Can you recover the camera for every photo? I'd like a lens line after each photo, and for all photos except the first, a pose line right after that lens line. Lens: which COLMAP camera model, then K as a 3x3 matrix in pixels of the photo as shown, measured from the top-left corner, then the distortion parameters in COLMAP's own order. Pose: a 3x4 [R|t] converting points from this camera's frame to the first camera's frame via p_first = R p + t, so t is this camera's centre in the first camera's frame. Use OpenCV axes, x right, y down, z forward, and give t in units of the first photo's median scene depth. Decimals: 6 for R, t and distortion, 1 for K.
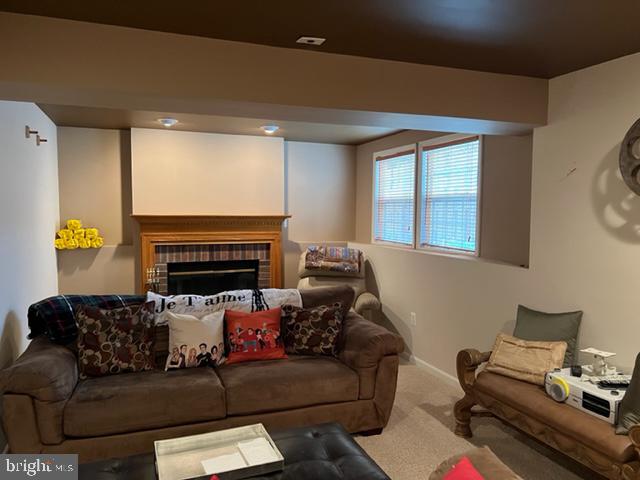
lens RADIAL K [[480.2, 0, 318.8], [0, 480.2, 240.7], [0, 0, 1]] dist [0.051650, -0.058246]
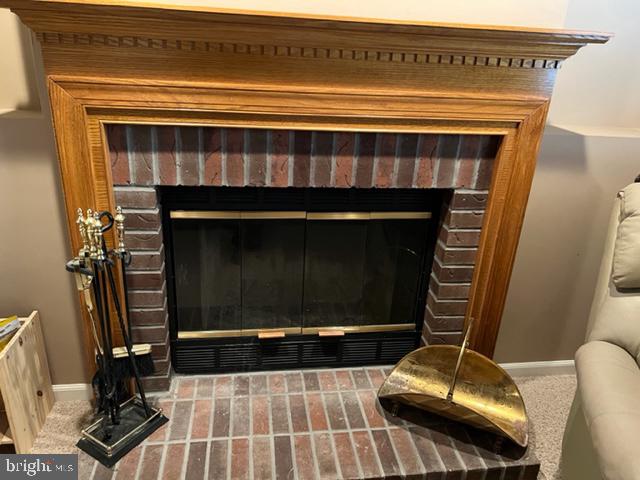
lens RADIAL K [[480.2, 0, 316.8], [0, 480.2, 239.6], [0, 0, 1]] dist [0.051650, -0.058246]
pose [[0.970061, 0.126078, -0.207571, -0.147885], [-0.059056, 0.951495, 0.301942, -0.017897], [0.235571, -0.280644, 0.930454, 0.719377]]
